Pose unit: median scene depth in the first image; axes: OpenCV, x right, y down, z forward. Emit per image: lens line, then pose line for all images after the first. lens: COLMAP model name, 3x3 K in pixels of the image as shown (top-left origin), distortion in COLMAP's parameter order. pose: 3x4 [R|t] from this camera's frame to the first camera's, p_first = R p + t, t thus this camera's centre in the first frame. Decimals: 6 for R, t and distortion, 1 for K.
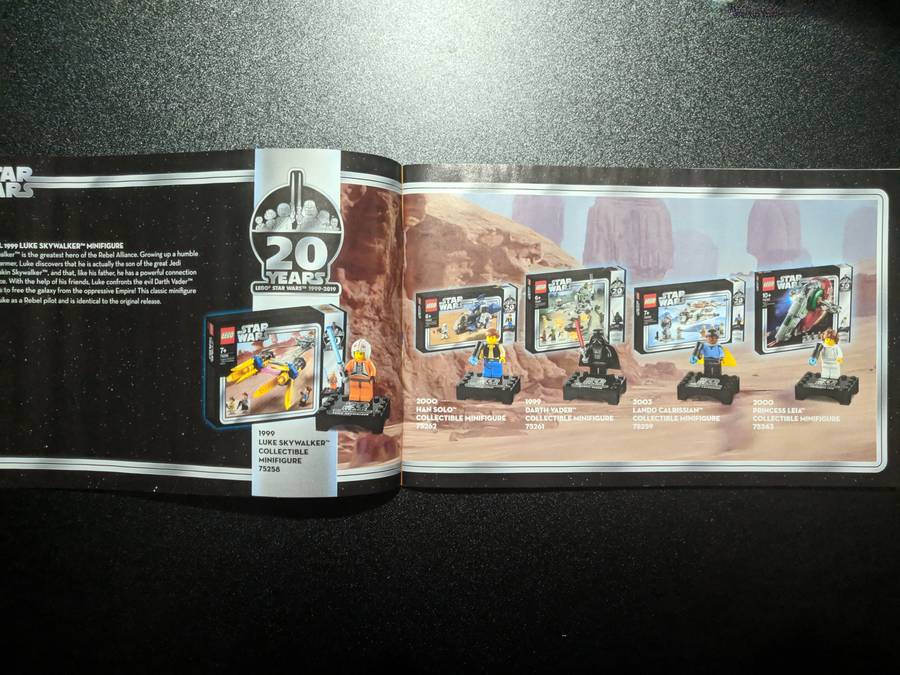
lens RADIAL K [[733.9, 0, 450.0], [0, 733.9, 337.5], [0, 0, 1]] dist [-0.003720, 0.001976]
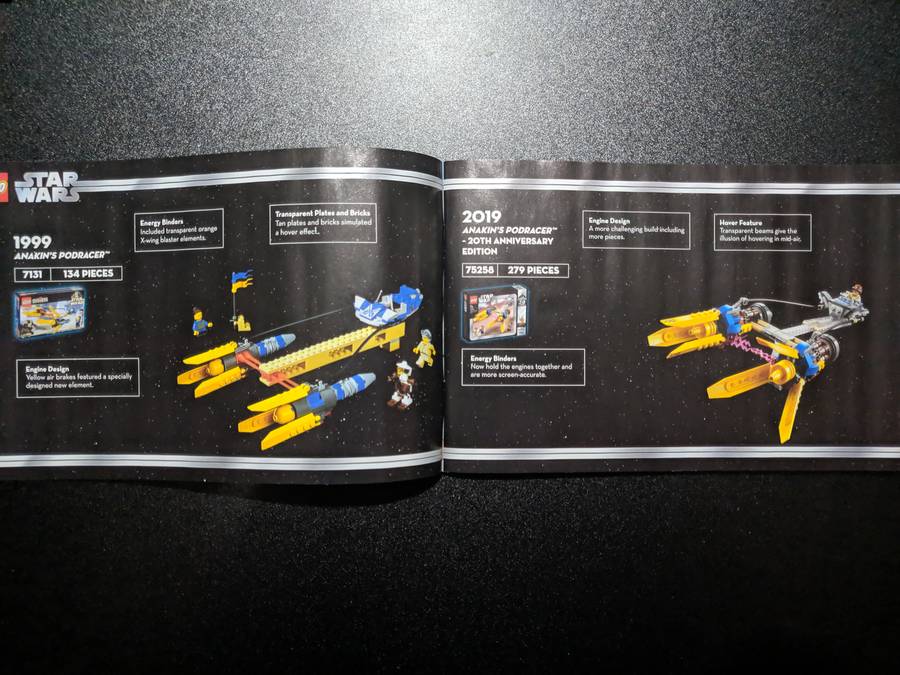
lens RADIAL K [[932.0, 0, 450.0], [0, 932.0, 337.5], [0, 0, 1]] dist [0.005201, 0.012208]
pose [[0.999865, 0.002652, 0.016186, -0.071350], [-0.002448, 0.999918, -0.012608, 0.024966], [-0.016219, 0.012567, 0.999789, -0.309381]]
